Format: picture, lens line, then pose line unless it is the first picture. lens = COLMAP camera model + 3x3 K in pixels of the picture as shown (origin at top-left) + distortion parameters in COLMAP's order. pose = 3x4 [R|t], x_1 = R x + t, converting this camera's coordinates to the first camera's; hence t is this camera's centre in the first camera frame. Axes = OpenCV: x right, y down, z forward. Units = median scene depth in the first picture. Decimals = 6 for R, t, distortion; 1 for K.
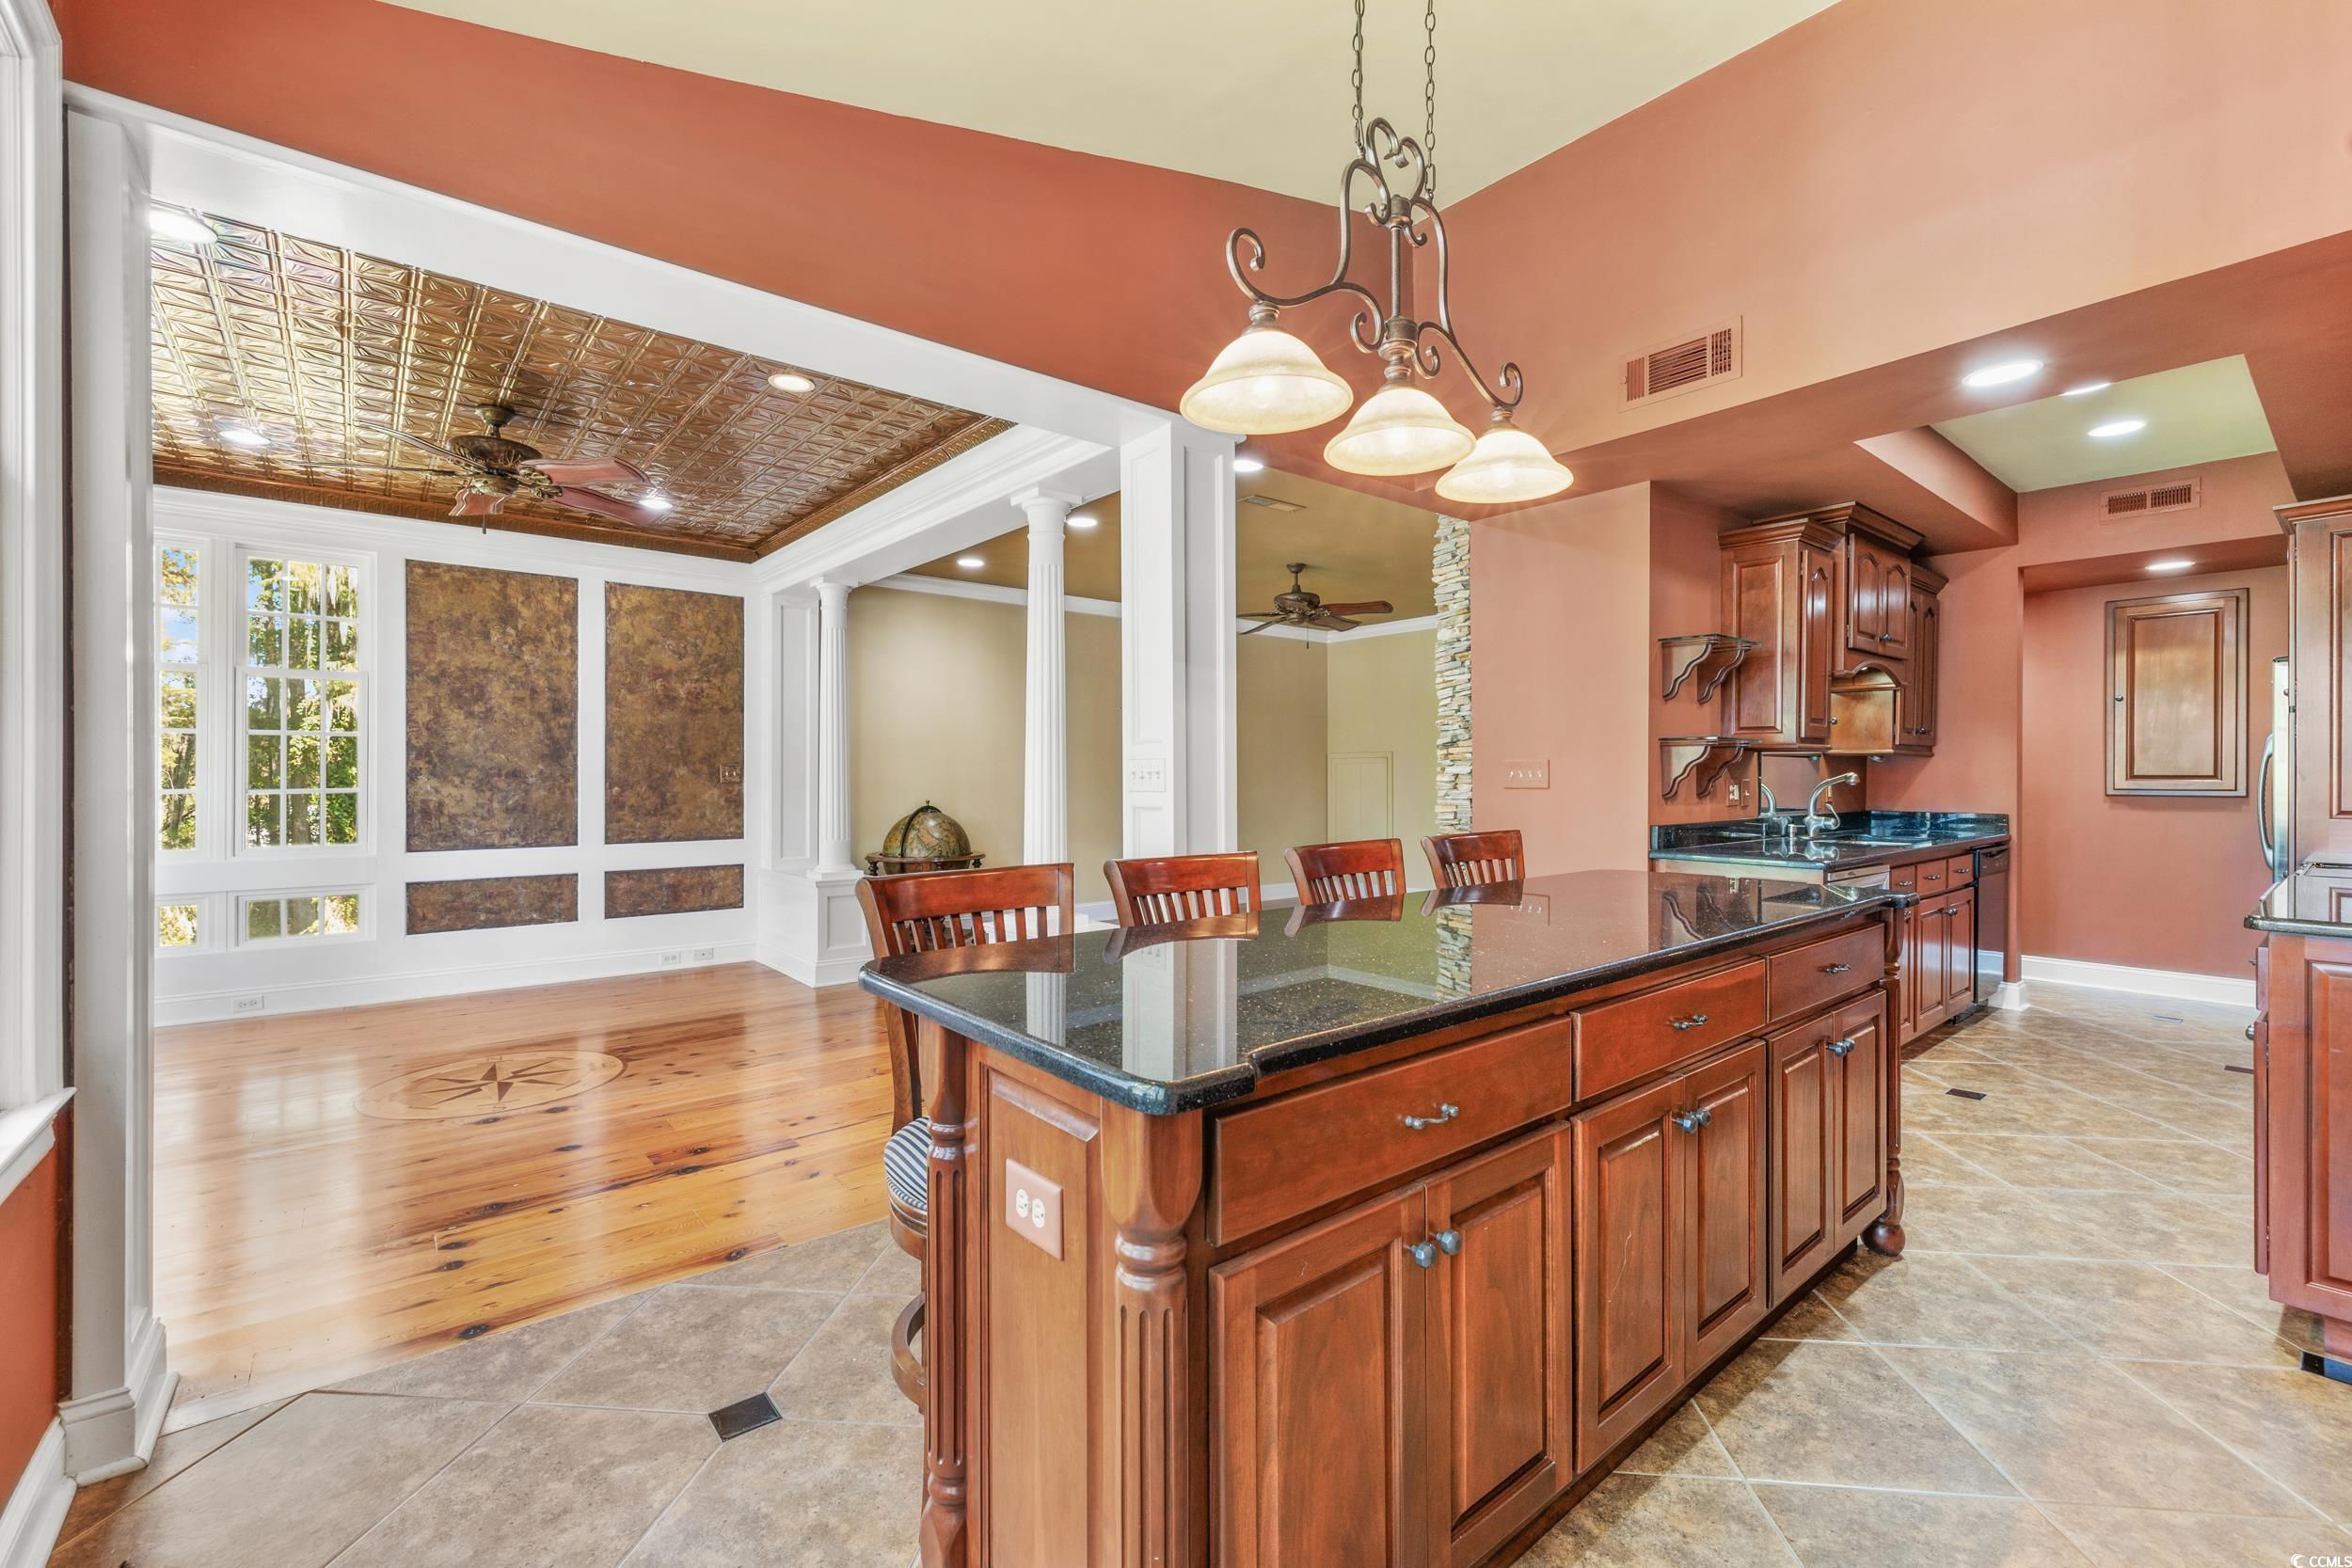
lens RADIAL K [[991.1, 0, 1173.4], [0, 991.1, 781.4], [0, 0, 1]] dist [0.000220, -0.000637]
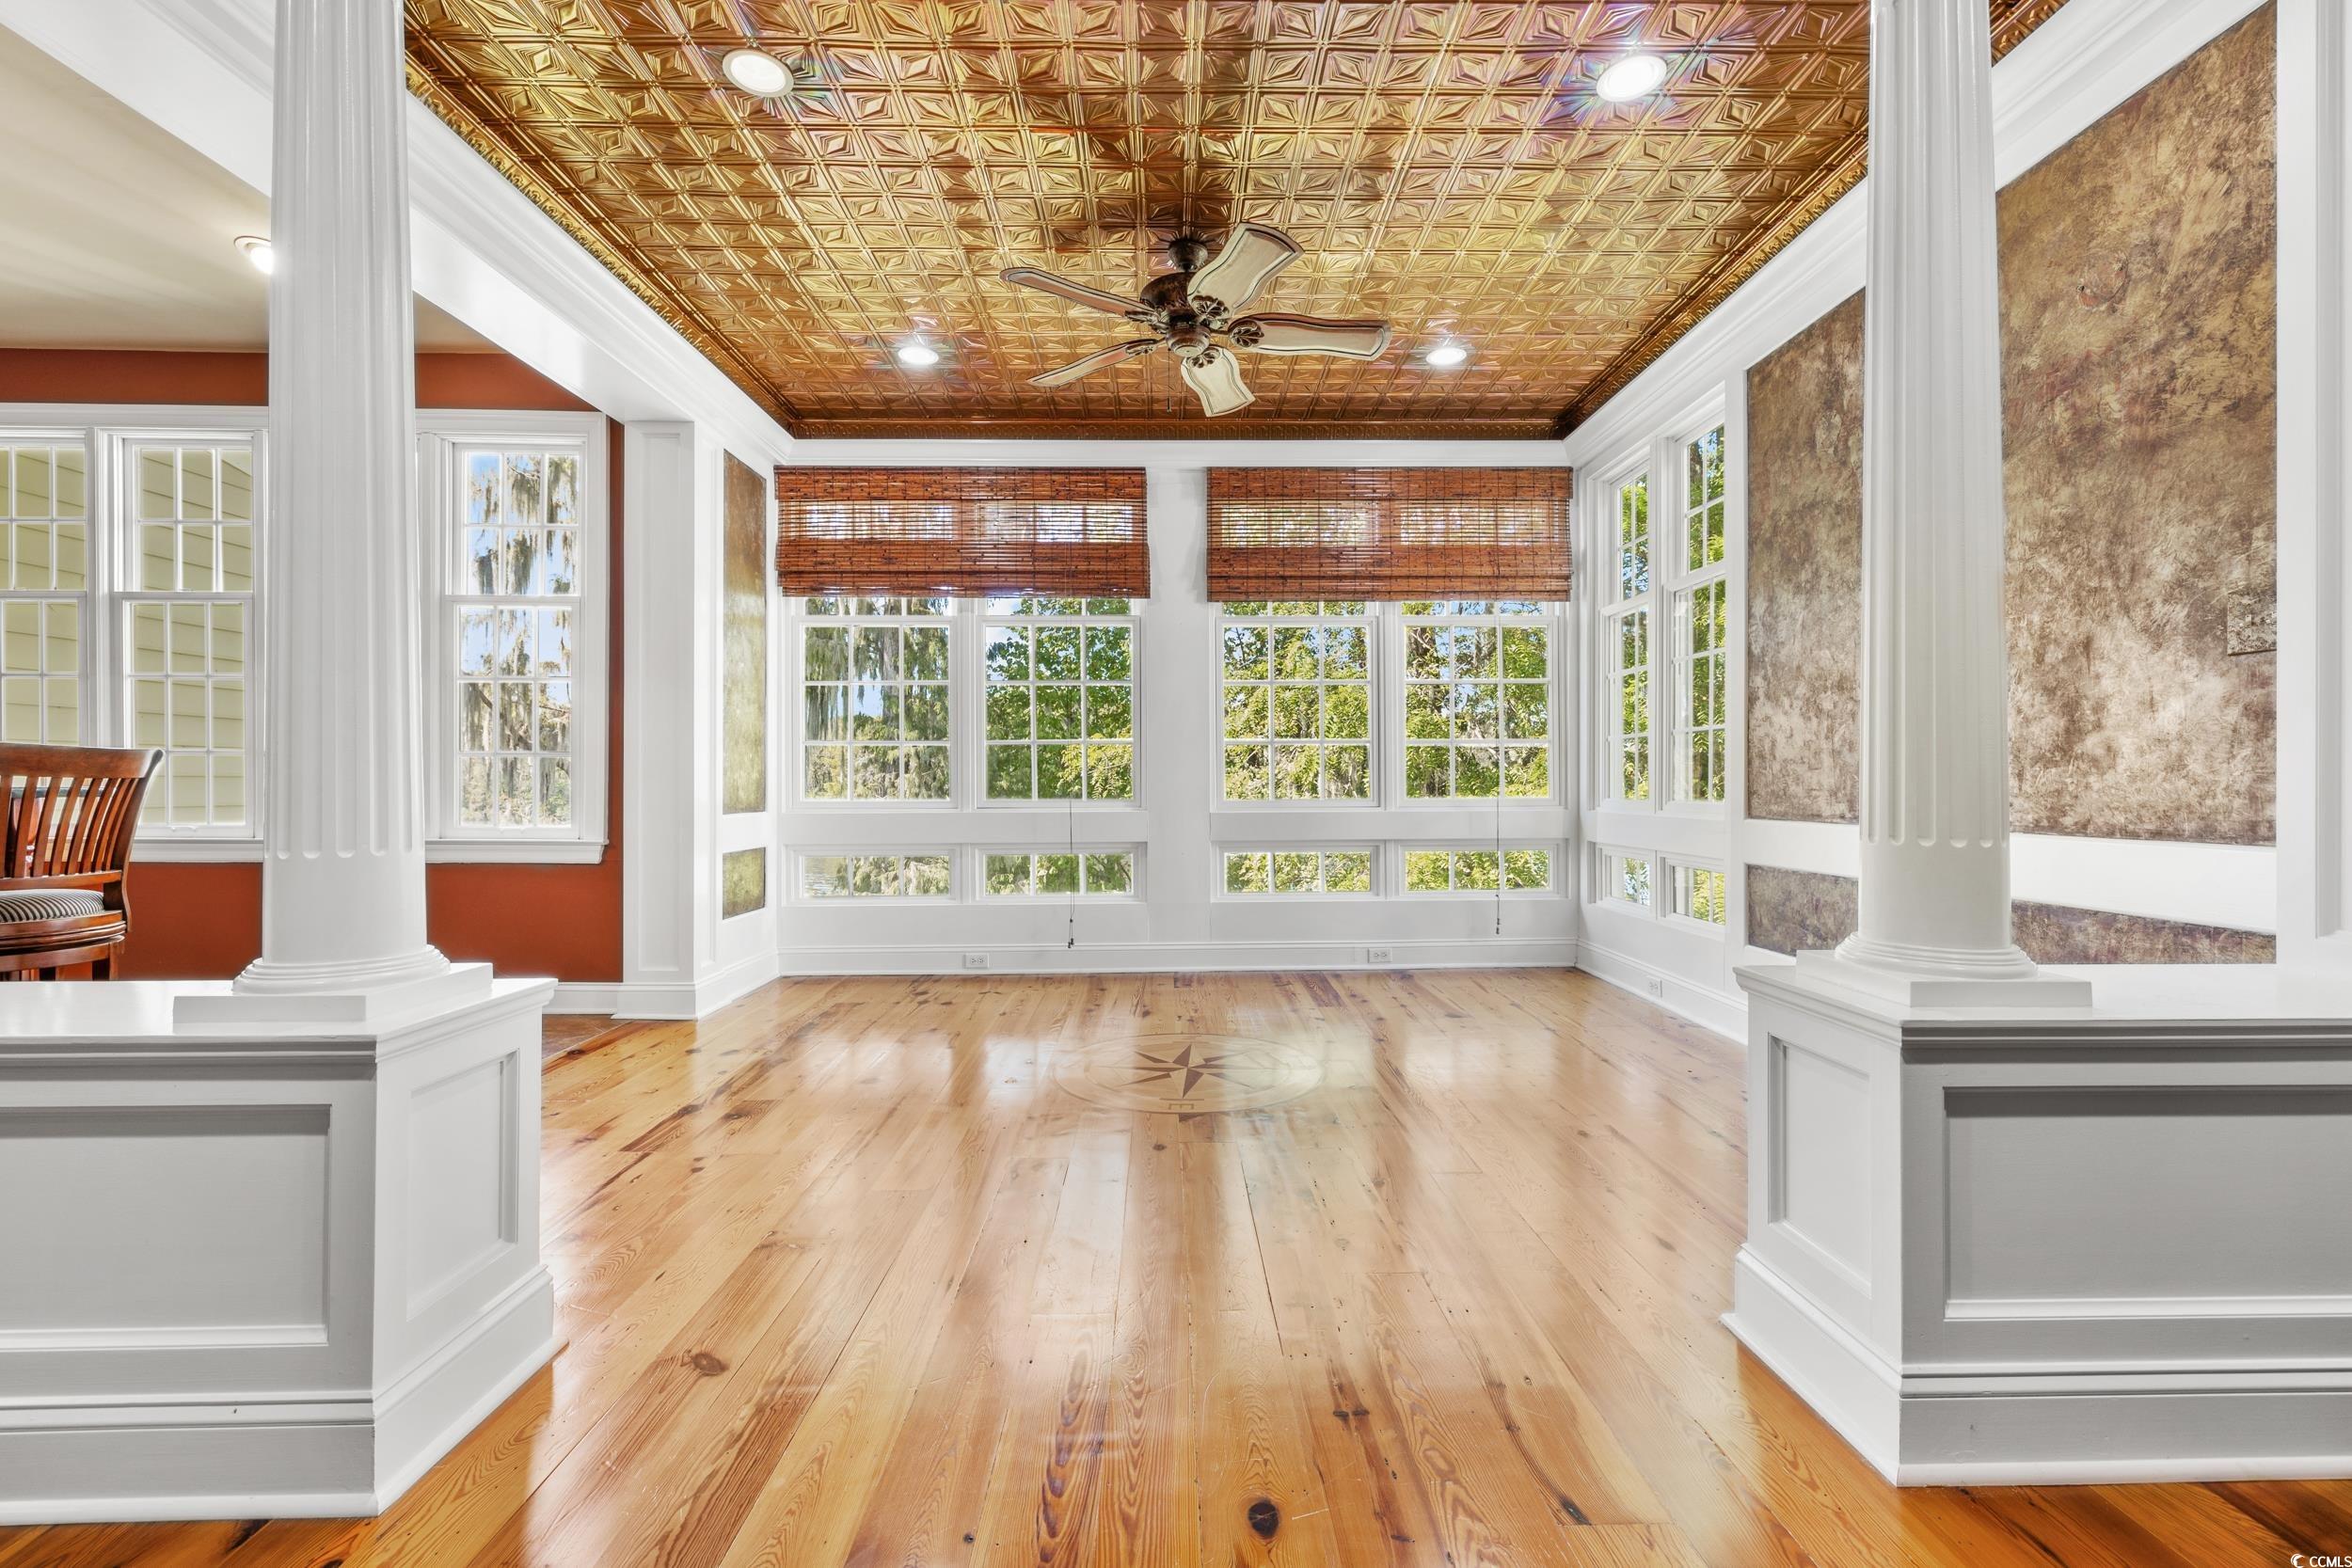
lens RADIAL K [[991.1, 0, 1176.4], [0, 991.1, 773.4], [0, 0, 1]] dist [0.000220, -0.000637]
pose [[-0.623406, -0.007832, -0.781859, -0.027815], [-0.003318, 0.999967, -0.007371, 0.045765], [0.781891, -0.002001, -0.623412, 1.057250]]
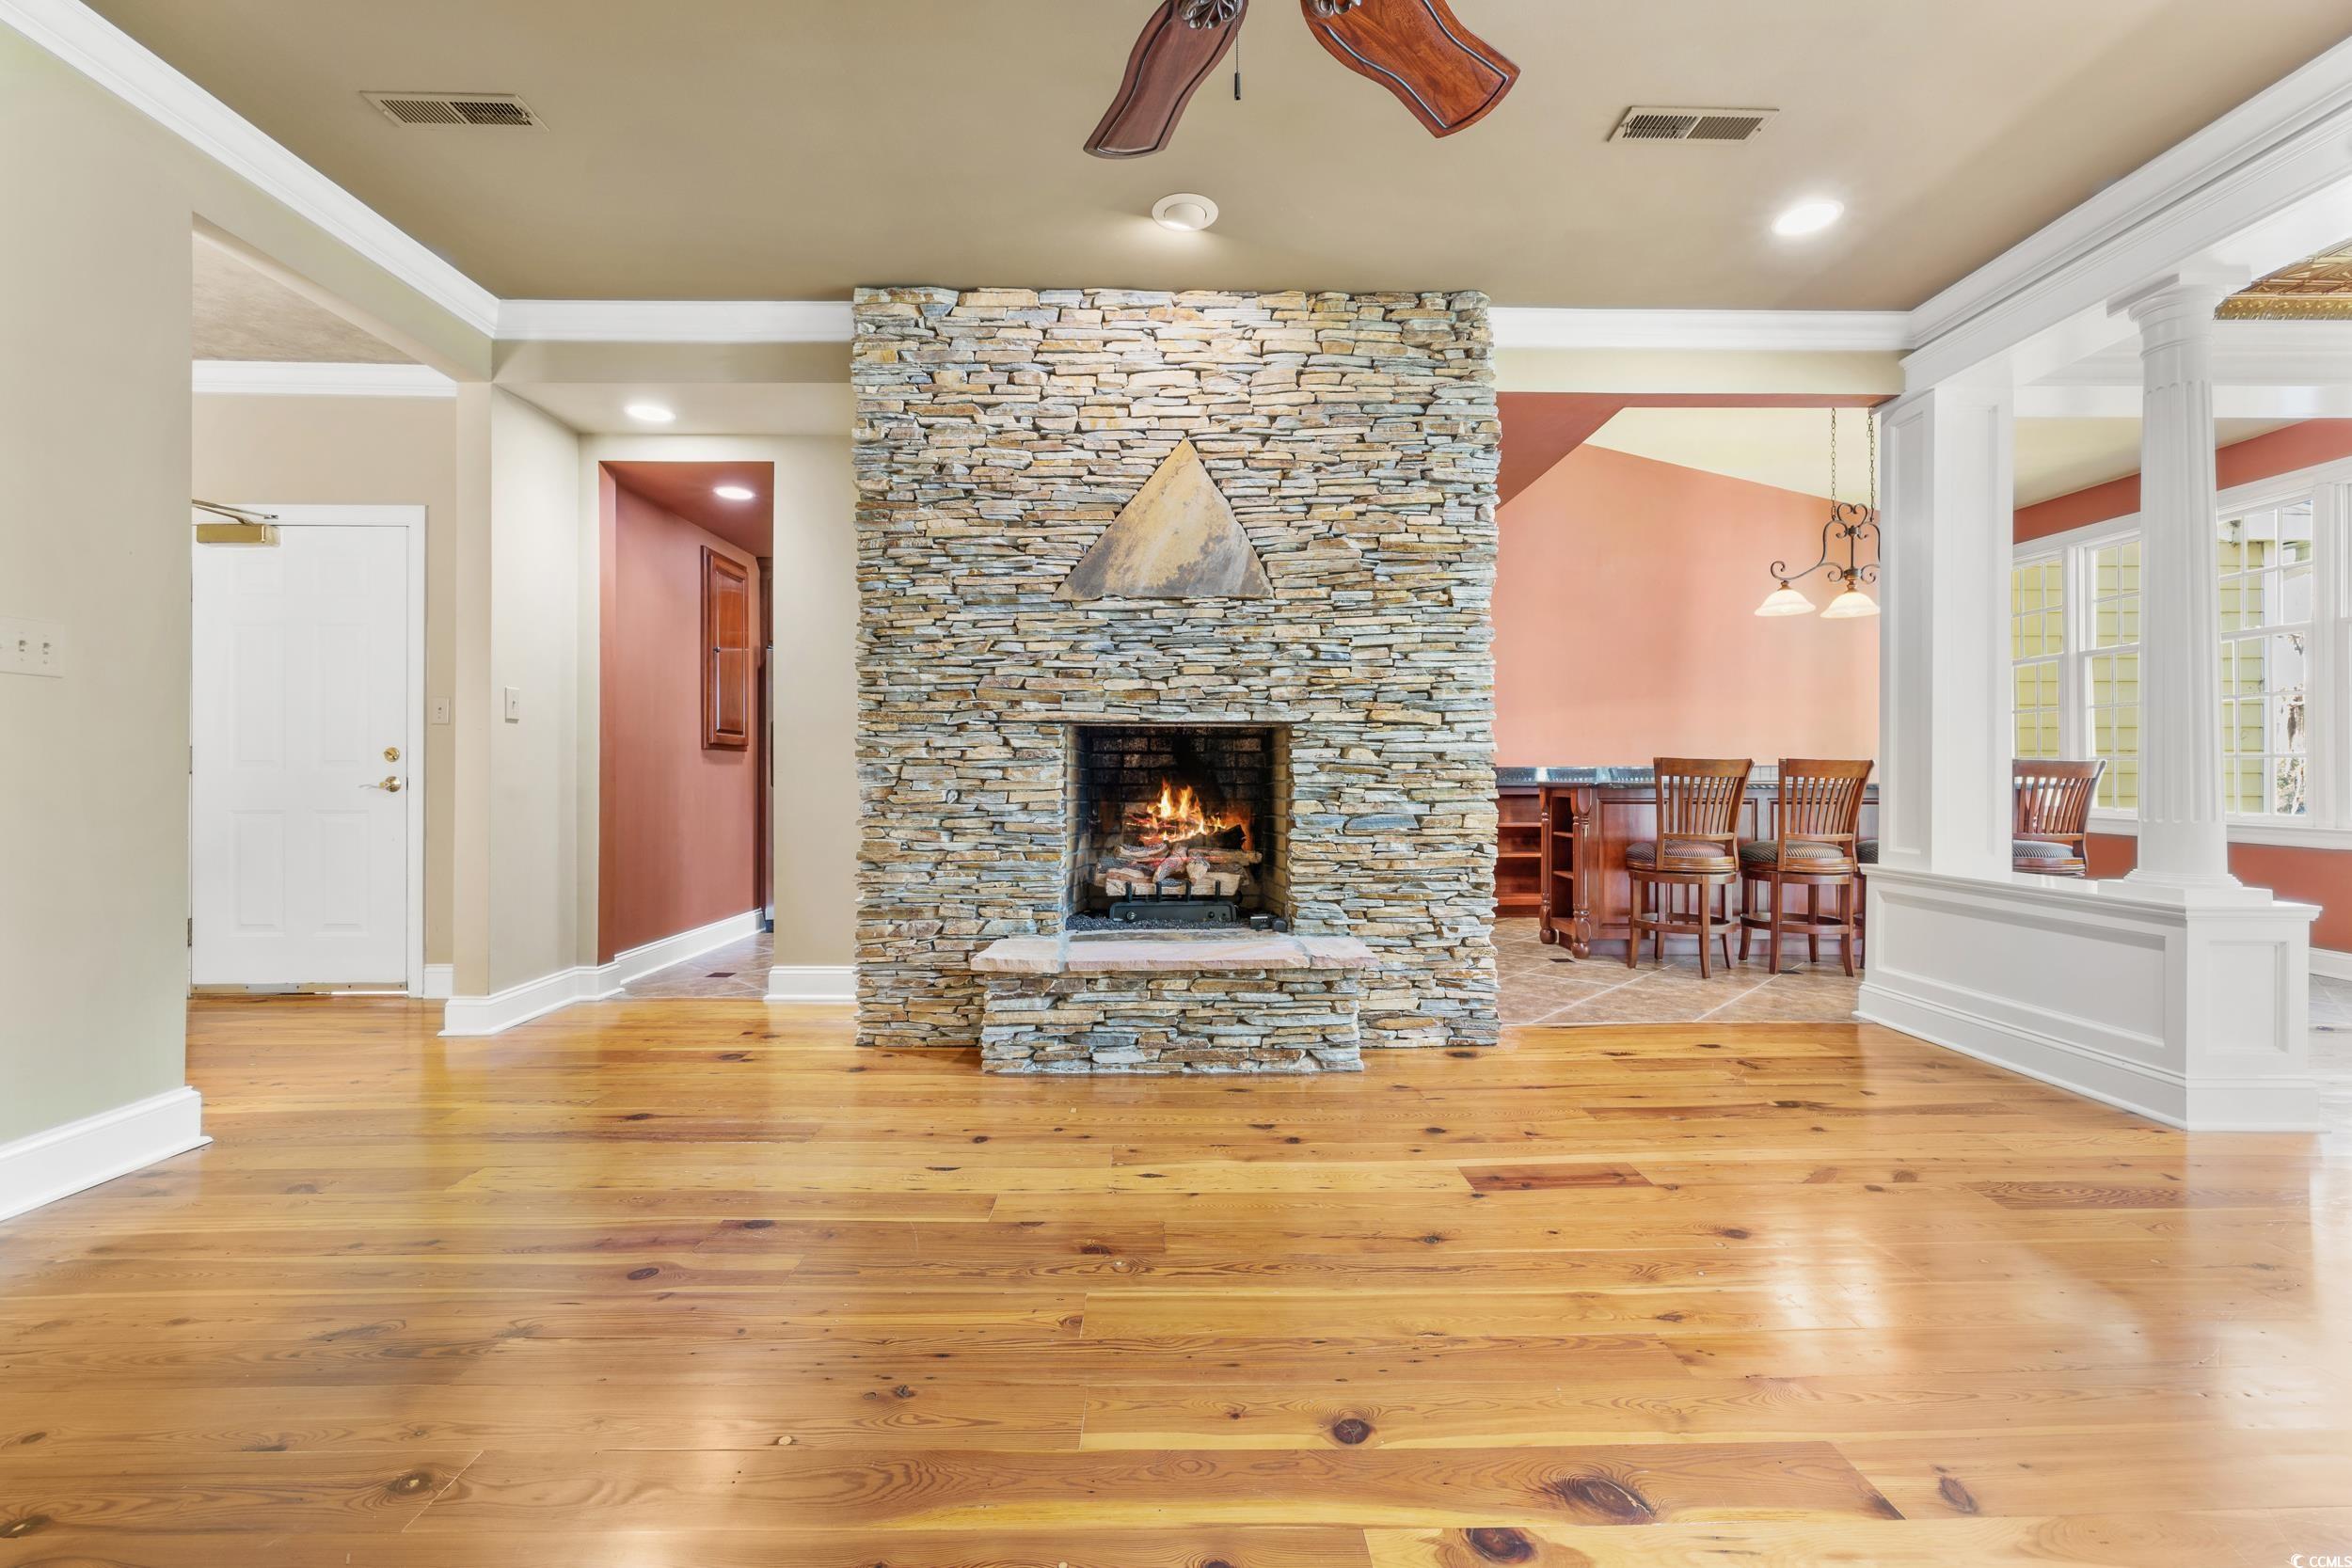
lens RADIAL K [[991.1, 0, 1192.2], [0, 991.1, 779.8], [0, 0, 1]] dist [0.000220, -0.000637]
pose [[-0.790338, -0.001210, 0.612670, -0.005918], [0.003630, 0.999971, 0.006657, 0.039342], [-0.612660, 0.007485, -0.790311, 1.444192]]
